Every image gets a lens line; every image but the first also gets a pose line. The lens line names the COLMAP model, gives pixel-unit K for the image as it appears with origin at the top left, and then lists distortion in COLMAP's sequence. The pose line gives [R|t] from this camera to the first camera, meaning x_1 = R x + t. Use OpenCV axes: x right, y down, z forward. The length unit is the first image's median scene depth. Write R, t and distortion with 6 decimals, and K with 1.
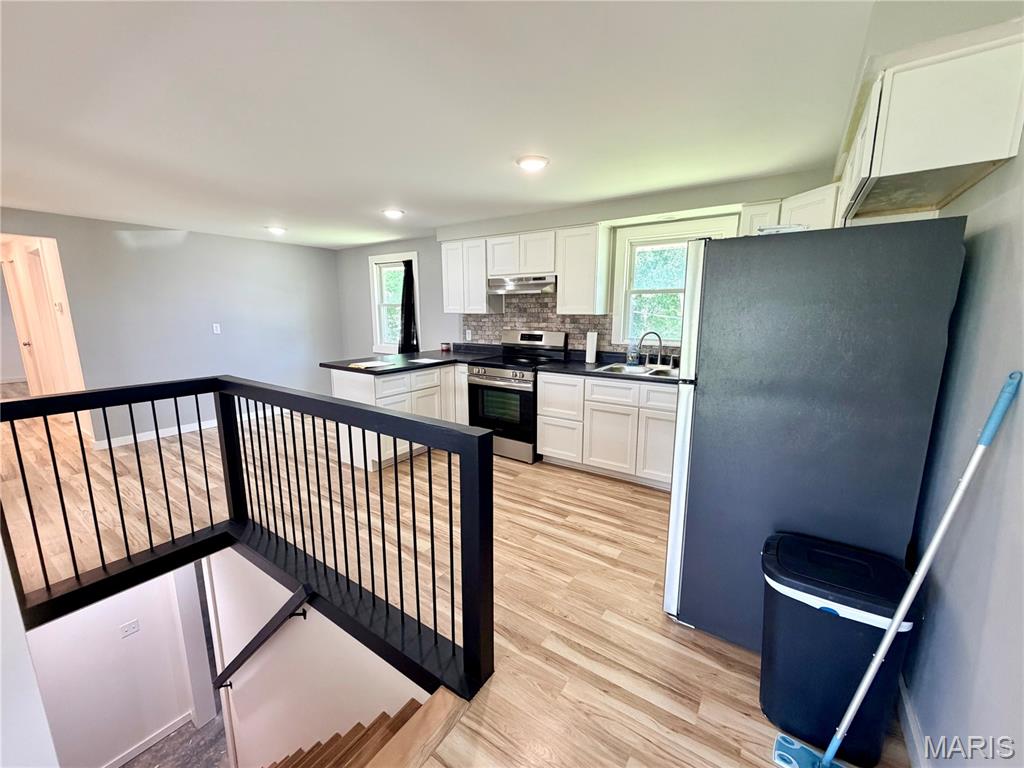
lens RADIAL K [[407.1, 0, 511.7], [0, 407.1, 386.8], [0, 0, 1]] dist [-0.005298, 0.001037]
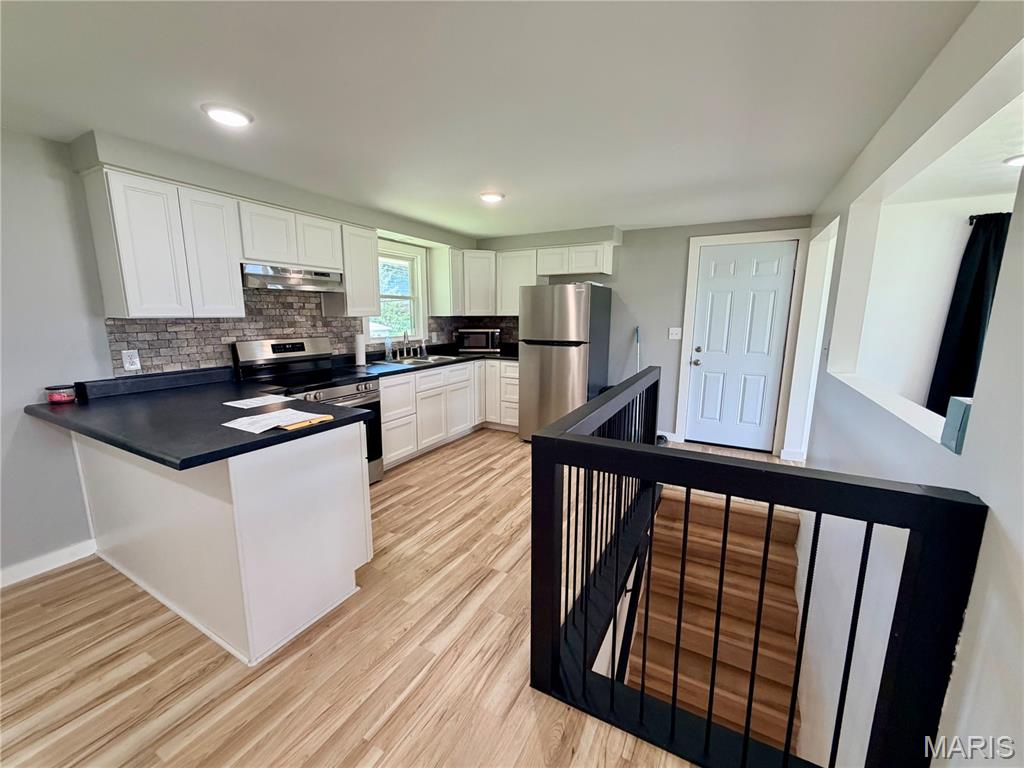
lens RADIAL K [[407.1, 0, 516.0], [0, 407.1, 384.3], [0, 0, 1]] dist [-0.005298, 0.001037]
pose [[-0.109932, -0.170270, 0.979246, -0.836741], [0.181713, 0.965170, 0.188222, -0.133687], [-0.977187, 0.198634, -0.075162, 0.725406]]
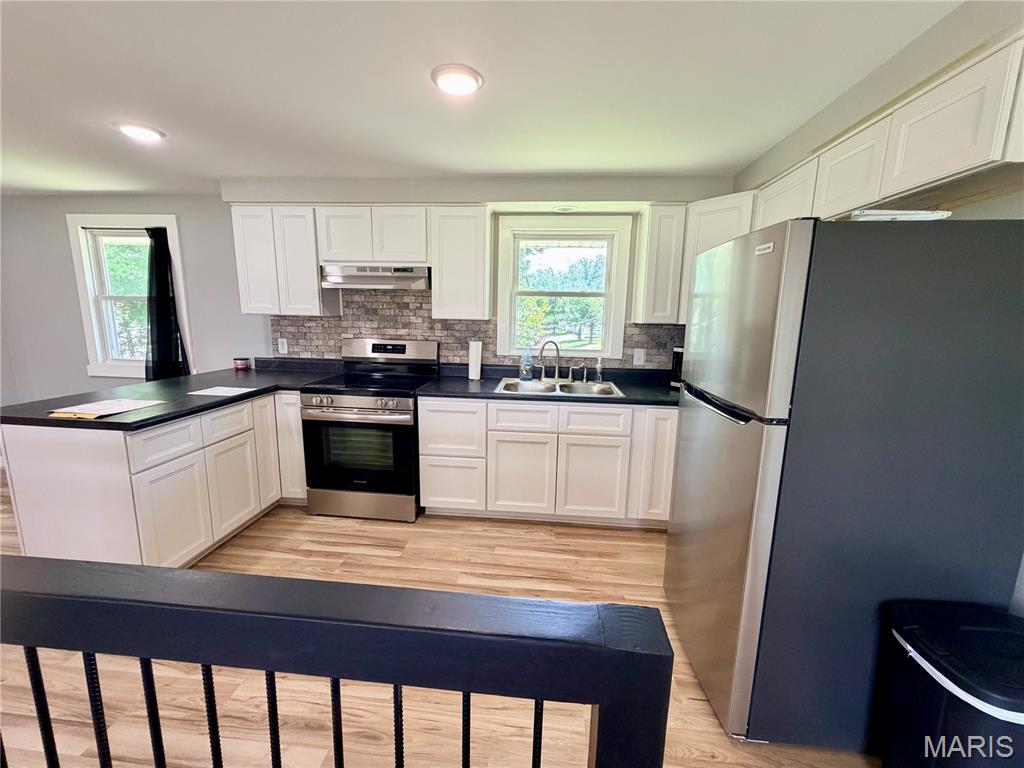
lens RADIAL K [[407.1, 0, 512.3], [0, 407.1, 385.7], [0, 0, 1]] dist [-0.005298, 0.001037]
pose [[0.871148, -0.066315, 0.486522, -0.134970], [0.070127, 0.997484, 0.010395, -0.050193], [-0.485988, 0.025062, 0.873606, 0.266552]]
